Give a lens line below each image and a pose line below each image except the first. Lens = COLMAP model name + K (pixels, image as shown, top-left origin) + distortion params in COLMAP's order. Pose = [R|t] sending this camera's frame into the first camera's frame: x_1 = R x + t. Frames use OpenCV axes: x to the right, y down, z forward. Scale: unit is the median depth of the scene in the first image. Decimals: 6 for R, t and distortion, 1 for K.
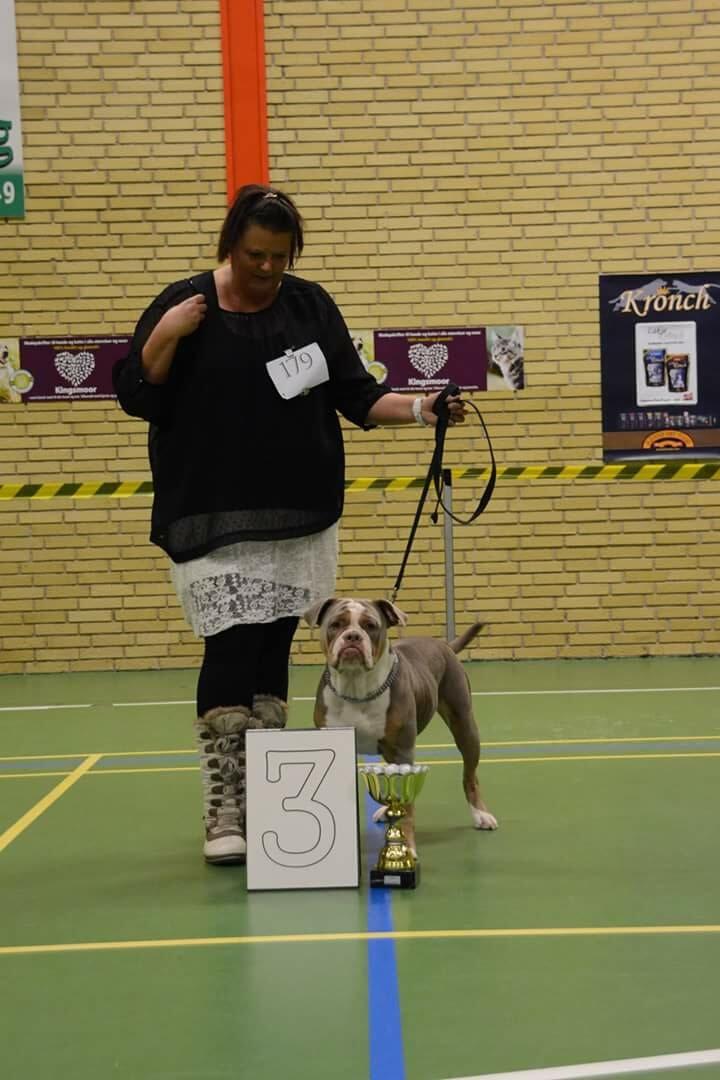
lens RADIAL K [[3173.2, 0, 360.0], [0, 3173.2, 540.0], [0, 0, 1]] dist [0.696934, 0.951926]
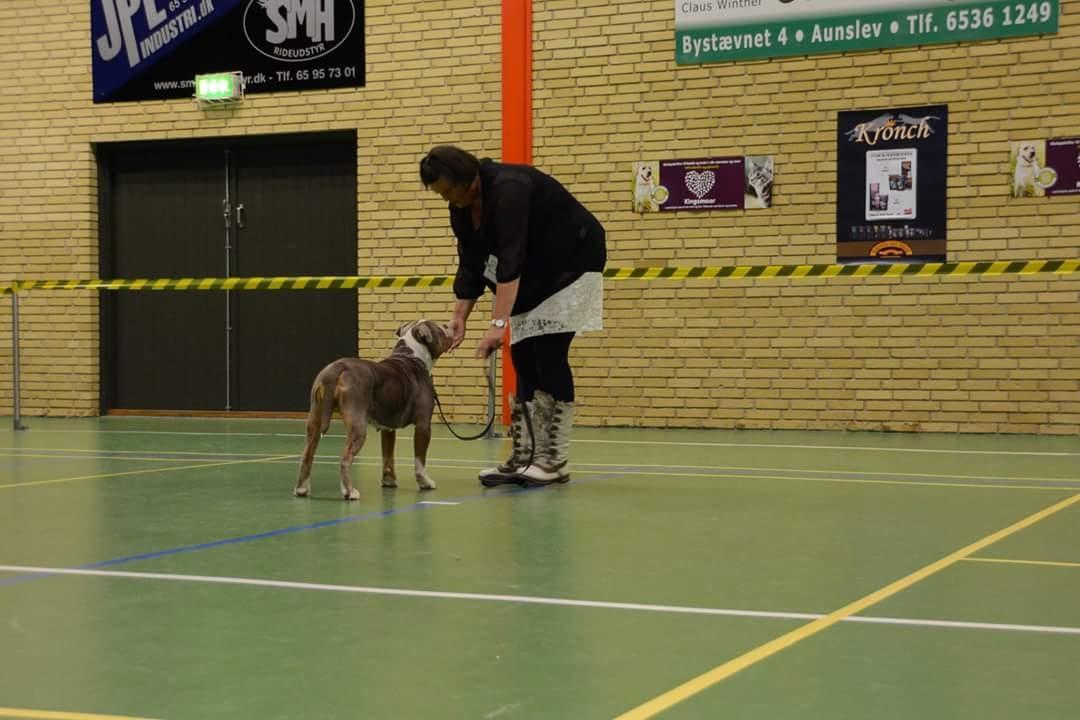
lens RADIAL K [[3173.2, 0, 540.0], [0, 3173.2, 360.0], [0, 0, 1]] dist [0.696934, 0.951926]
pose [[0.762808, 0.030265, -0.645916, 0.765698], [-0.016102, 0.999483, 0.027815, -0.021064], [0.646424, -0.010817, 0.762901, 0.008720]]
